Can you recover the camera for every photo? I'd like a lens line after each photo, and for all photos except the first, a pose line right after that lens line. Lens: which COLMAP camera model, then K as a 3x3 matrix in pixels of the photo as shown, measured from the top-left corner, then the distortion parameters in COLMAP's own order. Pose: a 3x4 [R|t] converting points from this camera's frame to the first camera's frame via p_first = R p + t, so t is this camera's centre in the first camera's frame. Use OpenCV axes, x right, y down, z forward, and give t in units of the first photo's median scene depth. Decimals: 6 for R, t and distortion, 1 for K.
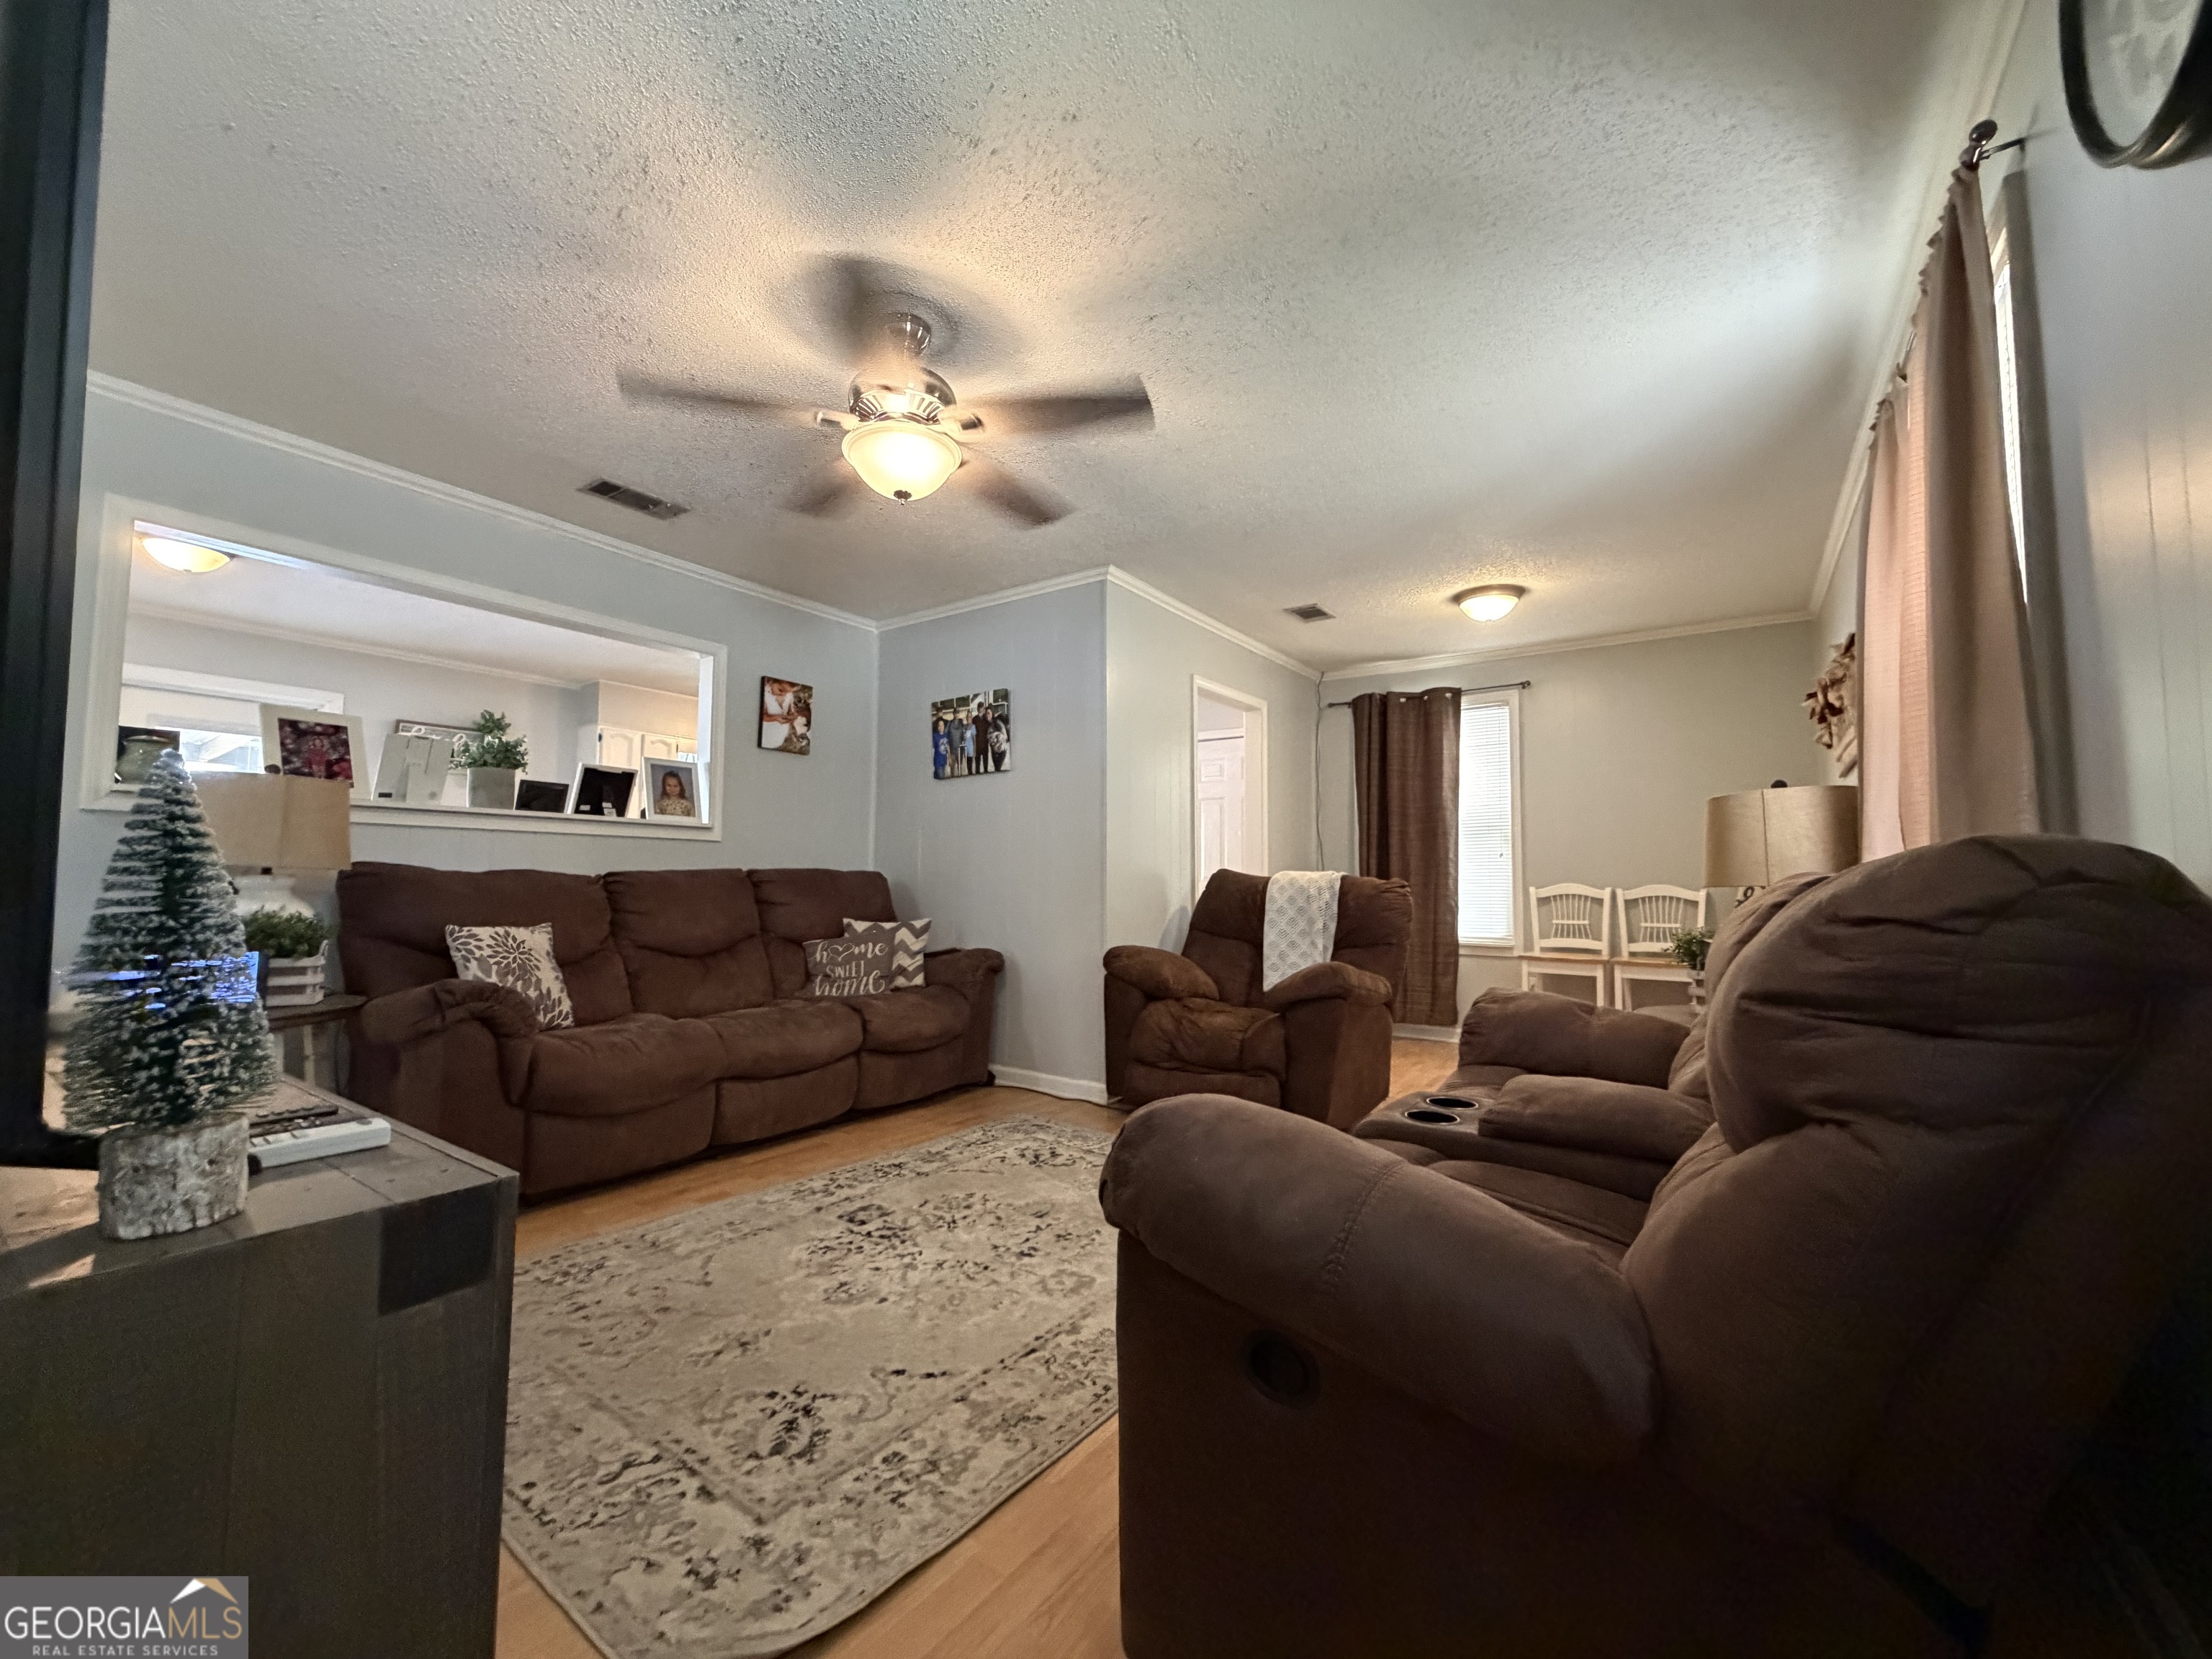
lens RADIAL K [[883.0, 0, 1094.9], [0, 883.0, 828.5], [0, 0, 1]] dist [0.000992, -0.000204]
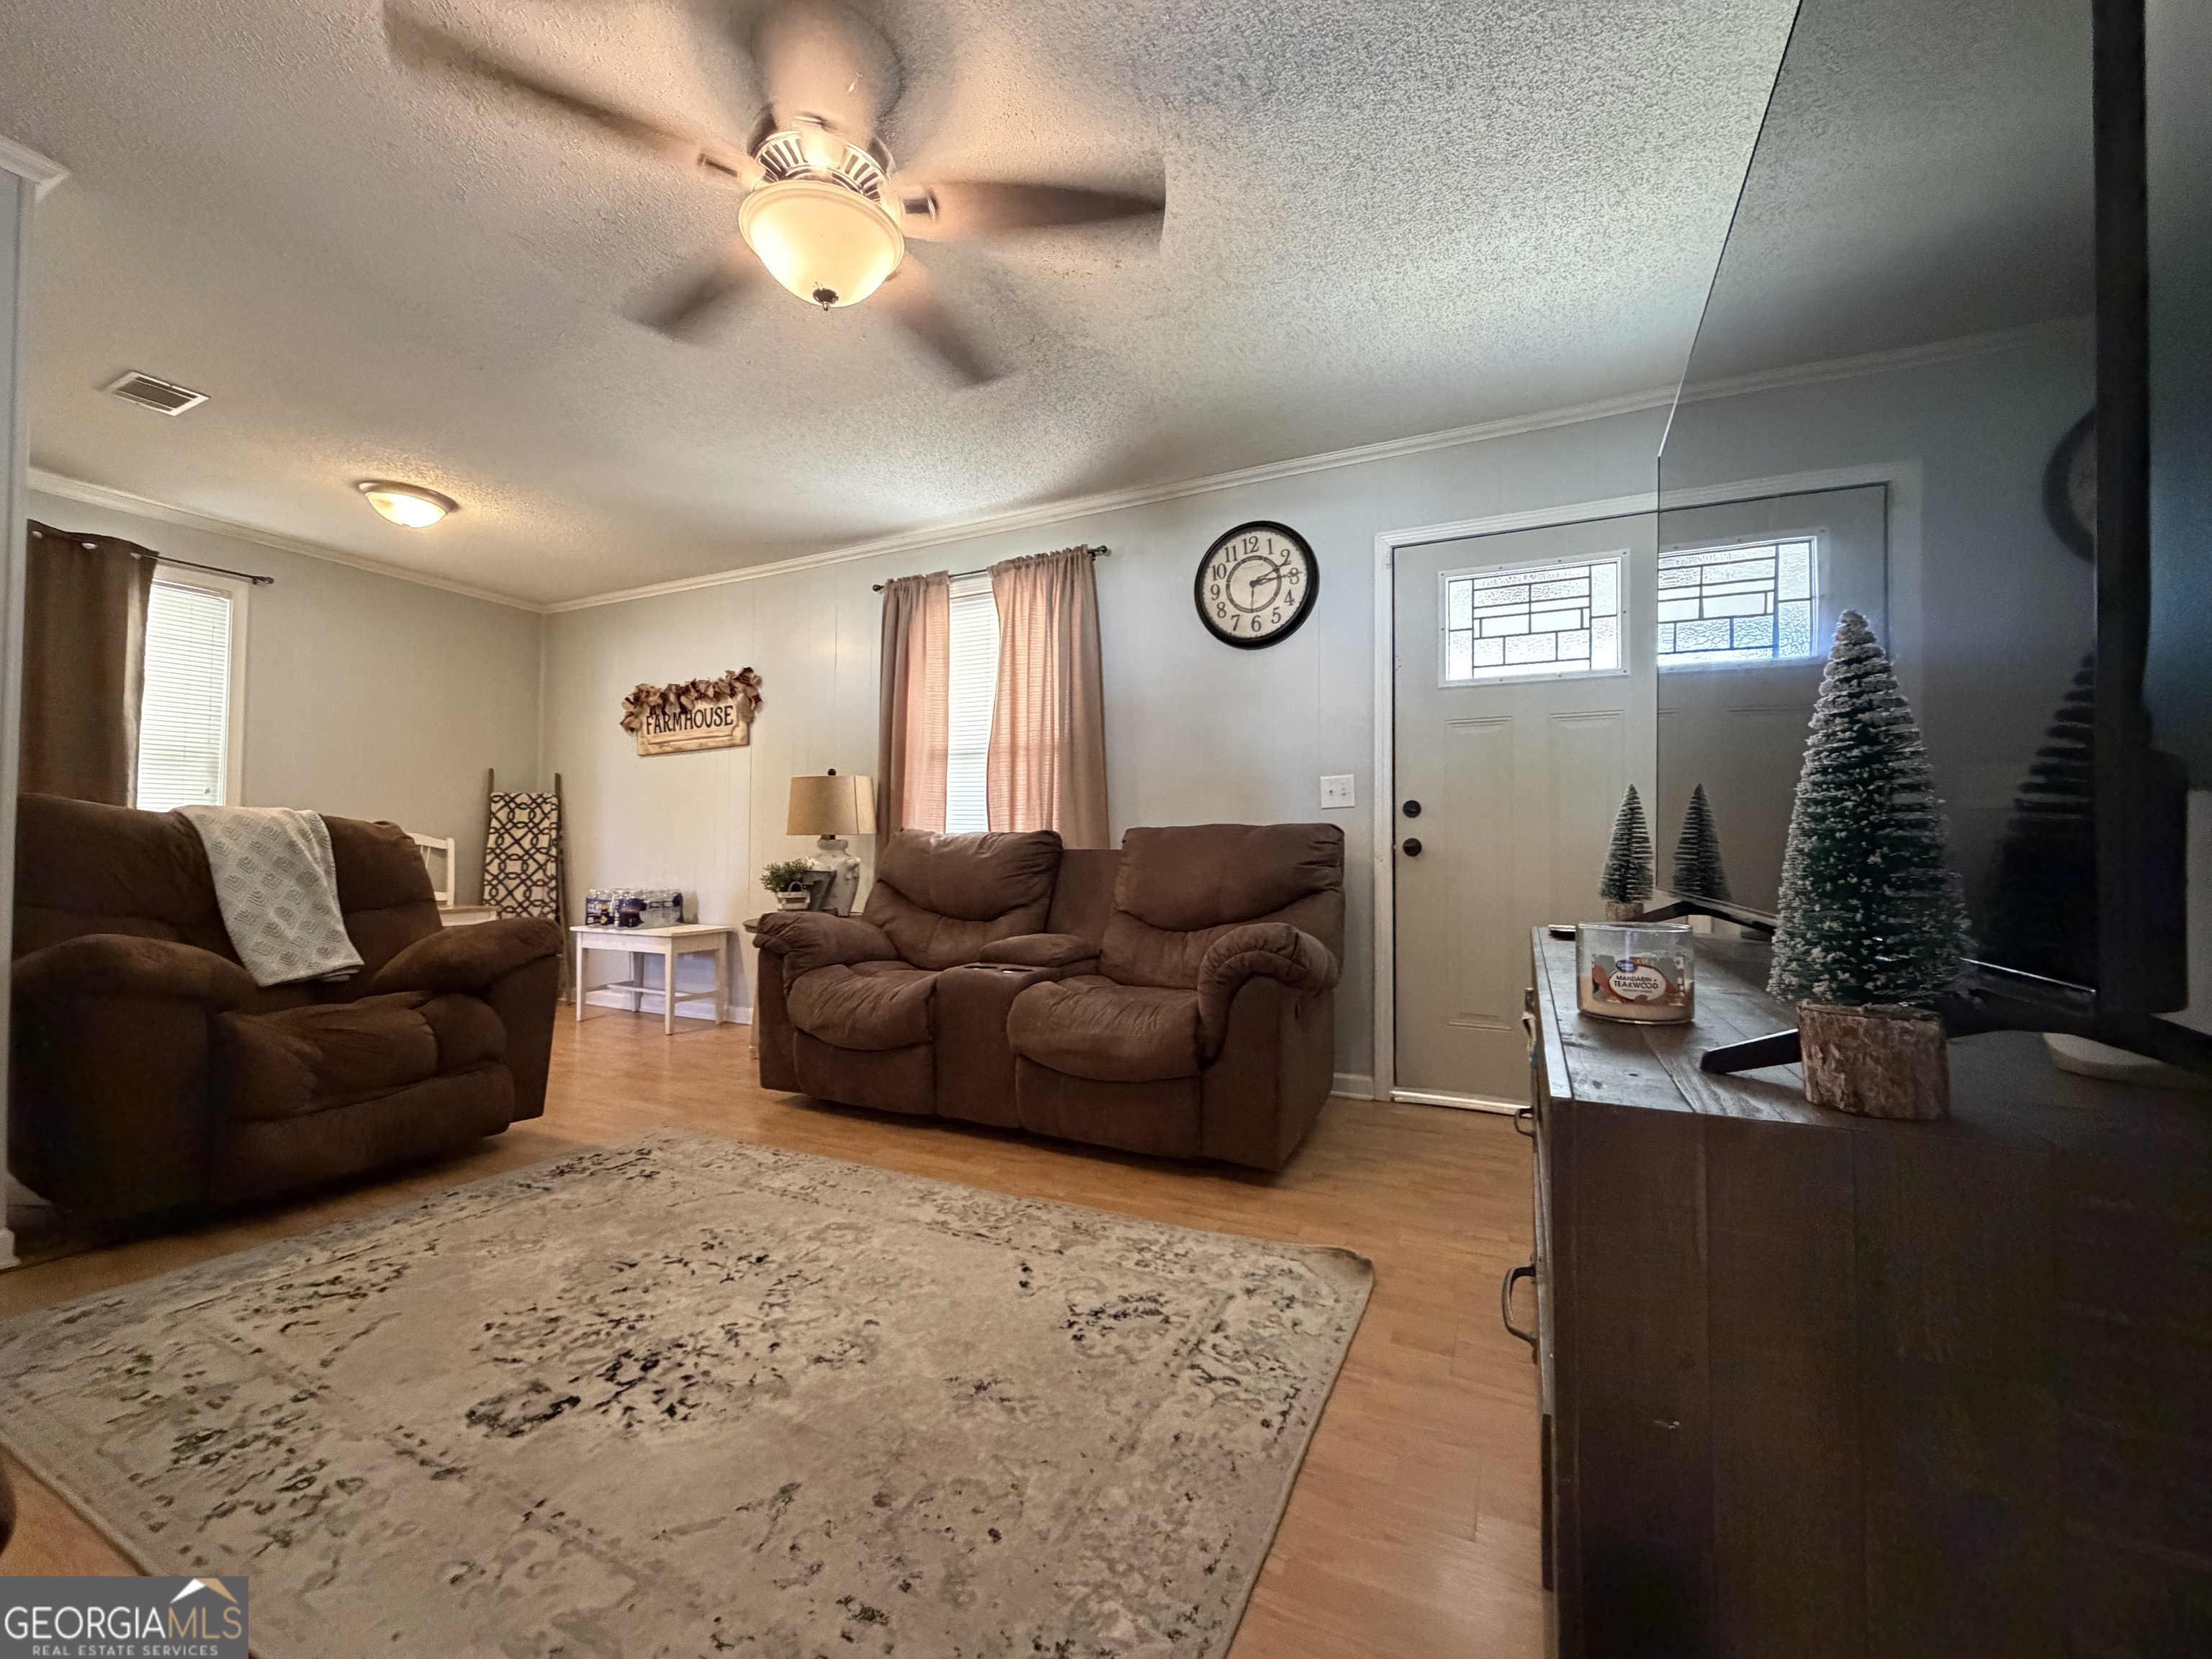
lens RADIAL K [[883.0, 0, 1099.5], [0, 883.0, 833.7], [0, 0, 1]] dist [0.000992, -0.000204]
pose [[-0.164862, 0.011919, 0.986245, -0.977674], [-0.069099, 0.997330, -0.023604, 0.073504], [-0.983893, -0.072040, -0.163599, 0.854119]]
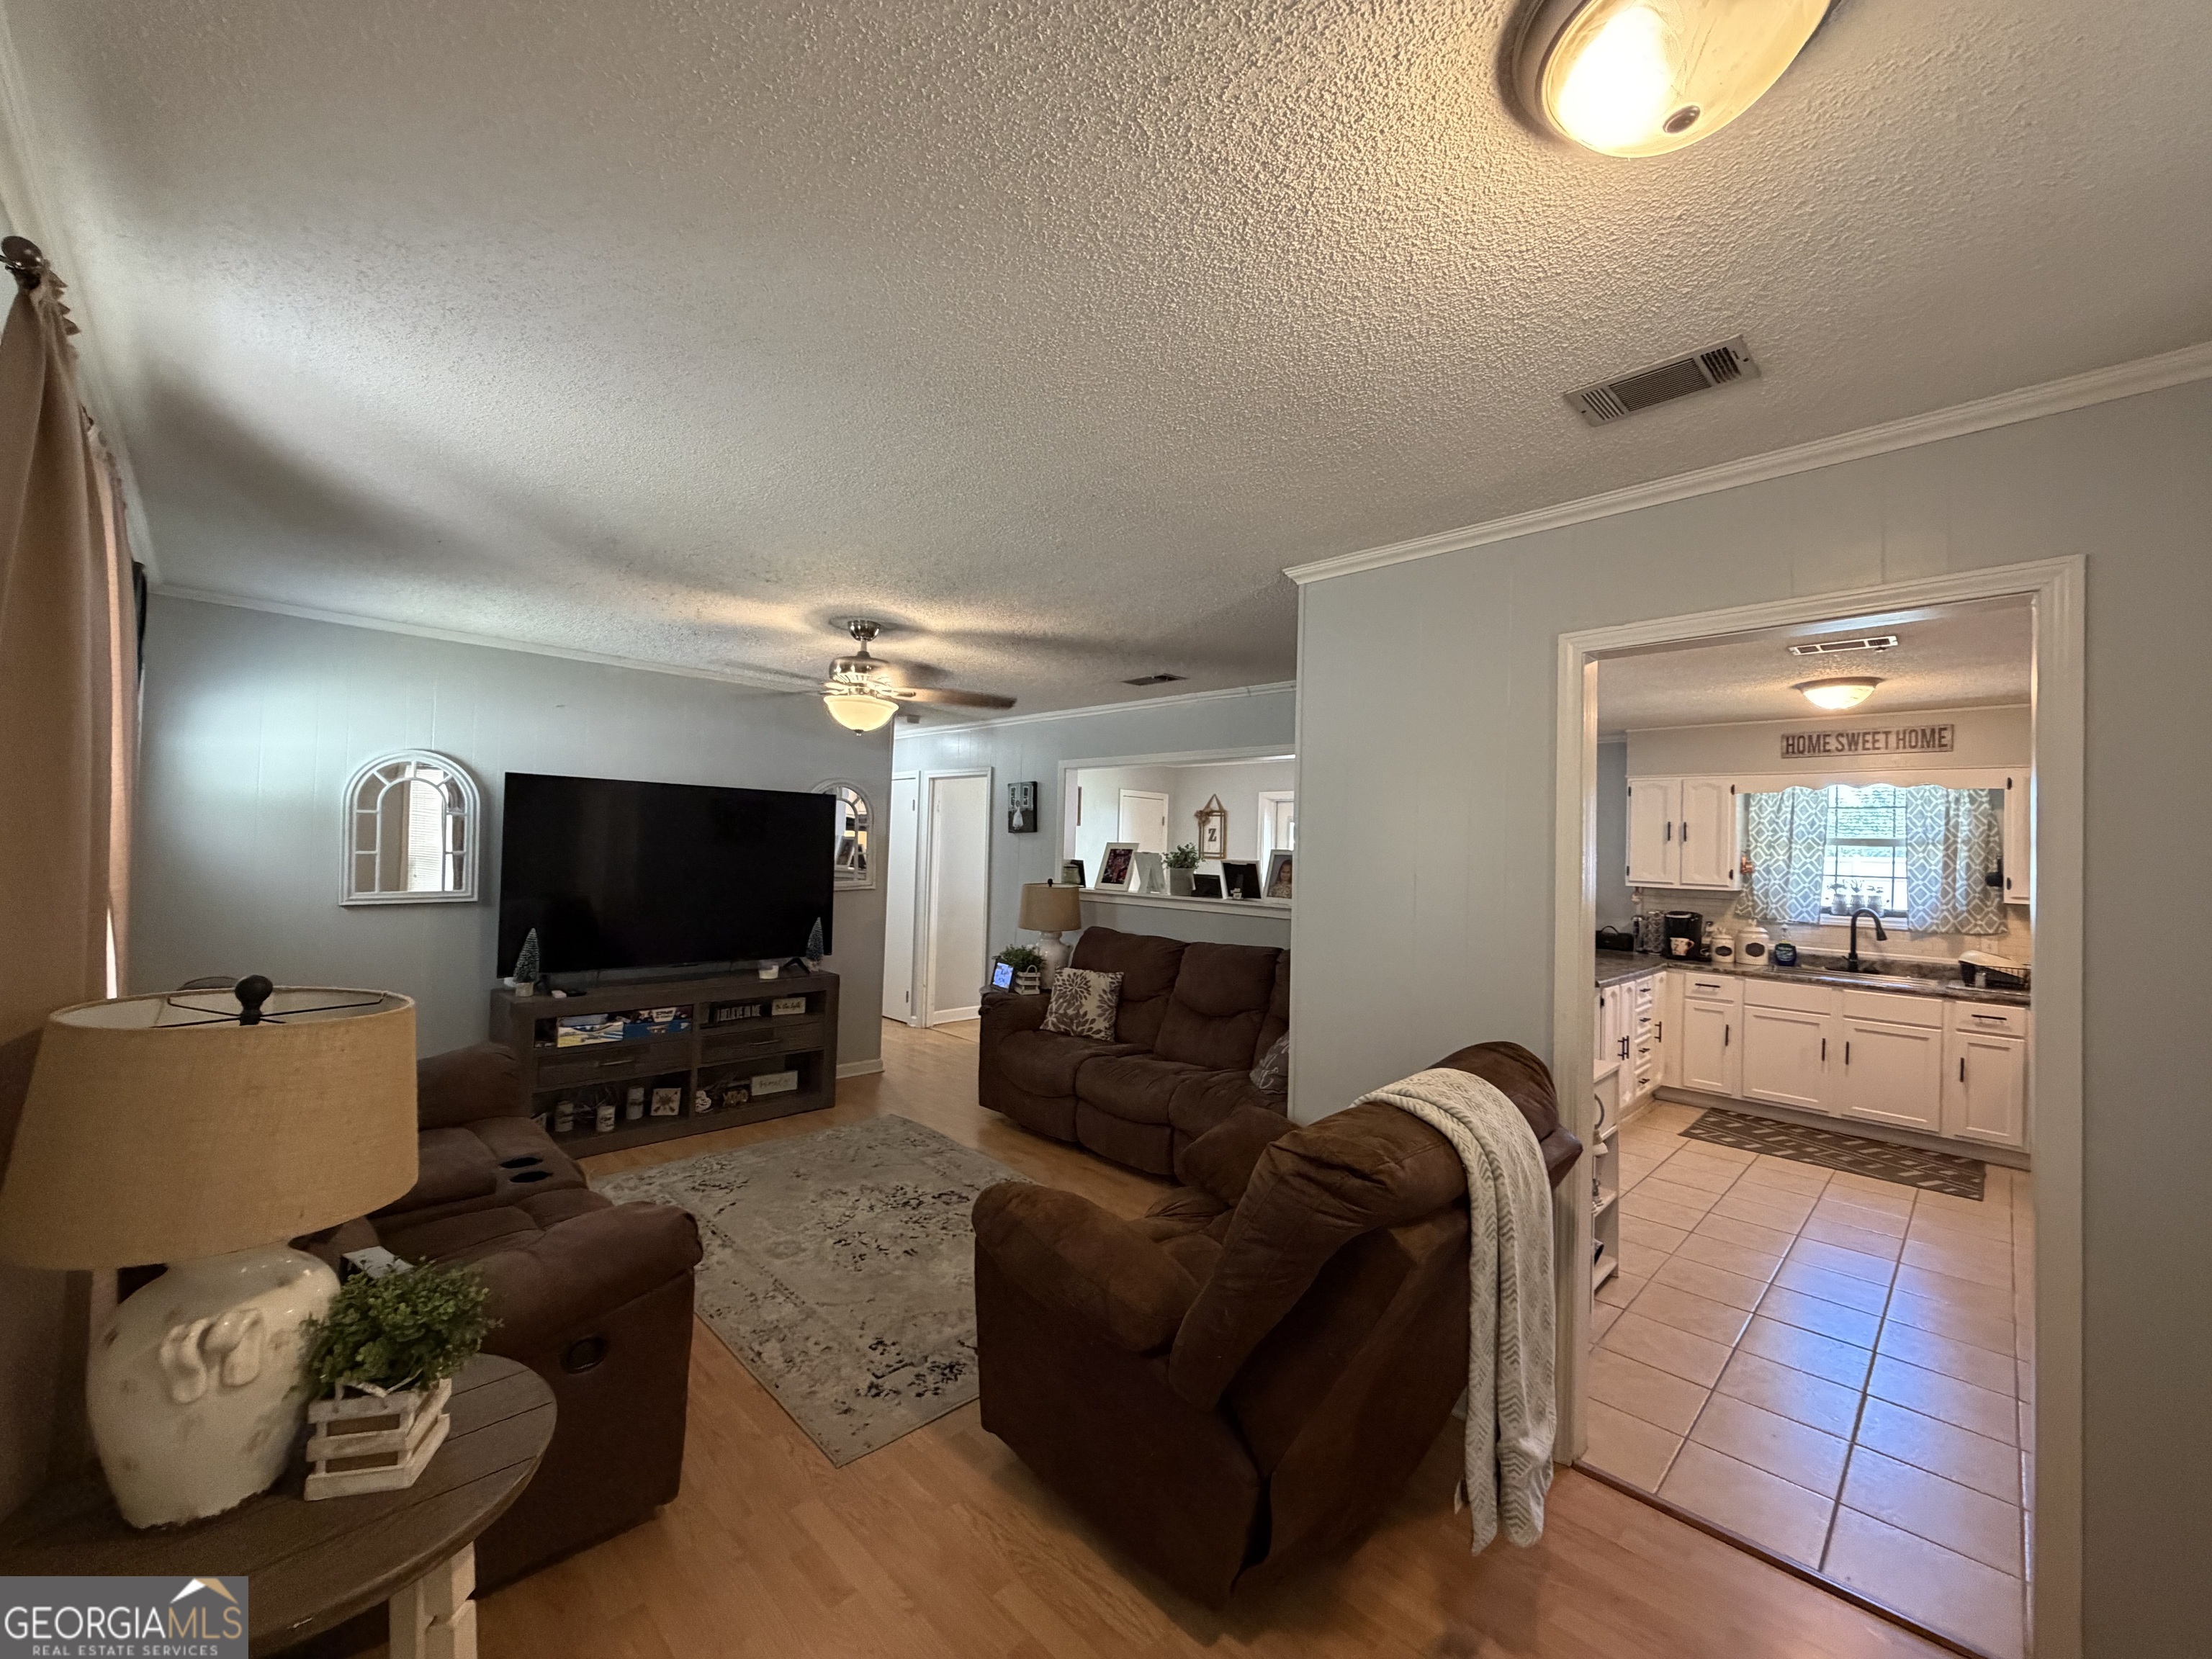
lens RADIAL K [[883.0, 0, 1100.7], [0, 883.0, 832.3], [0, 0, 1]] dist [0.000992, -0.000204]
pose [[-0.166301, -0.034821, -0.985460, 1.295778], [0.030238, 0.998726, -0.040392, -0.109970], [0.985611, -0.036516, -0.165036, 1.689933]]
